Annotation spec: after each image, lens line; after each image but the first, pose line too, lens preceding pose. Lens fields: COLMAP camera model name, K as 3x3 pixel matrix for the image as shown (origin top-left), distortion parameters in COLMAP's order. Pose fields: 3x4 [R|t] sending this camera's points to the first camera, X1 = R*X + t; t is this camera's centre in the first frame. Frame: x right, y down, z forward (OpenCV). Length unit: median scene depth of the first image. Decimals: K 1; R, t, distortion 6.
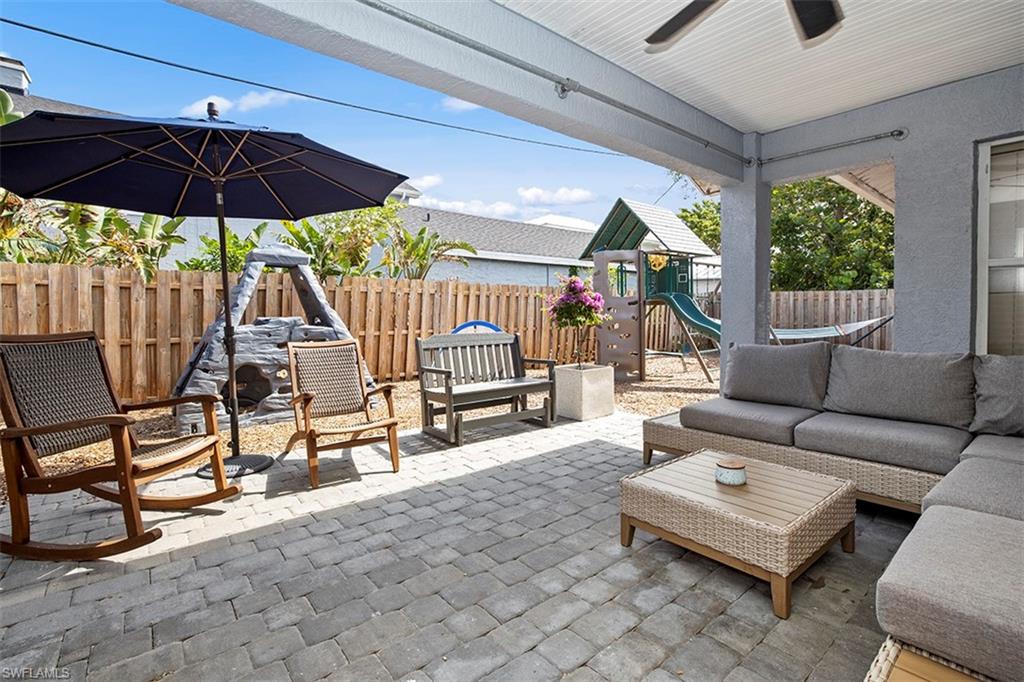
lens RADIAL K [[456.7, 0, 516.1], [0, 456.7, 320.3], [0, 0, 1]] dist [-0.001661, 0.000141]
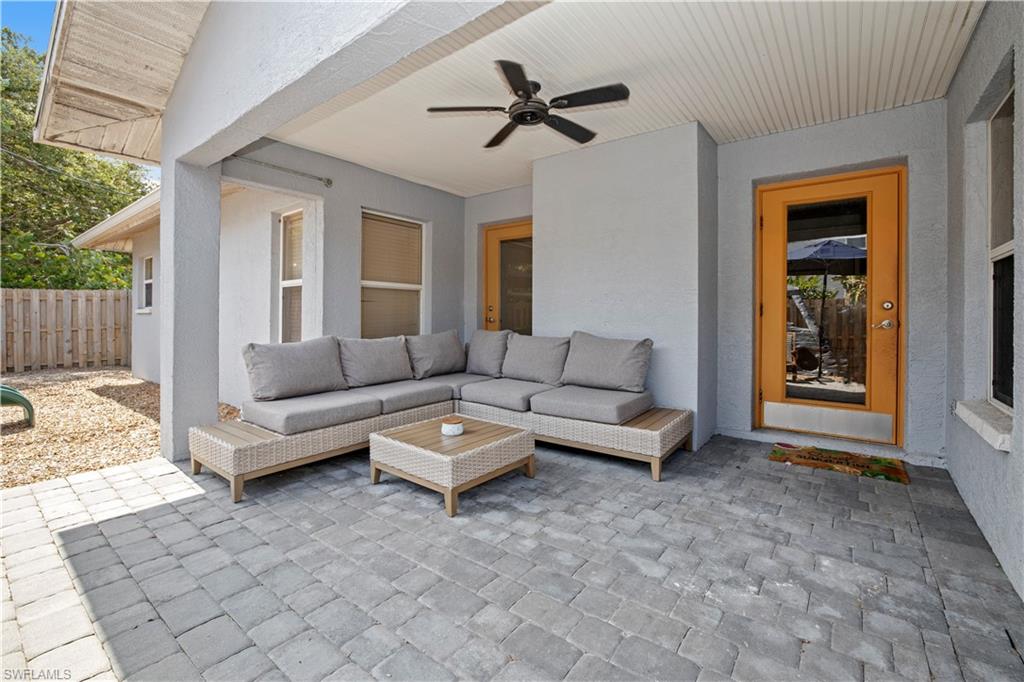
lens RADIAL K [[456.7, 0, 516.1], [0, 456.7, 320.3], [0, 0, 1]] dist [-0.001661, 0.000141]
pose [[-0.228270, 0.005265, 0.973584, -0.904972], [0.011890, 0.999926, -0.002620, 0.022259], [-0.973525, 0.010978, -0.228316, 1.127055]]
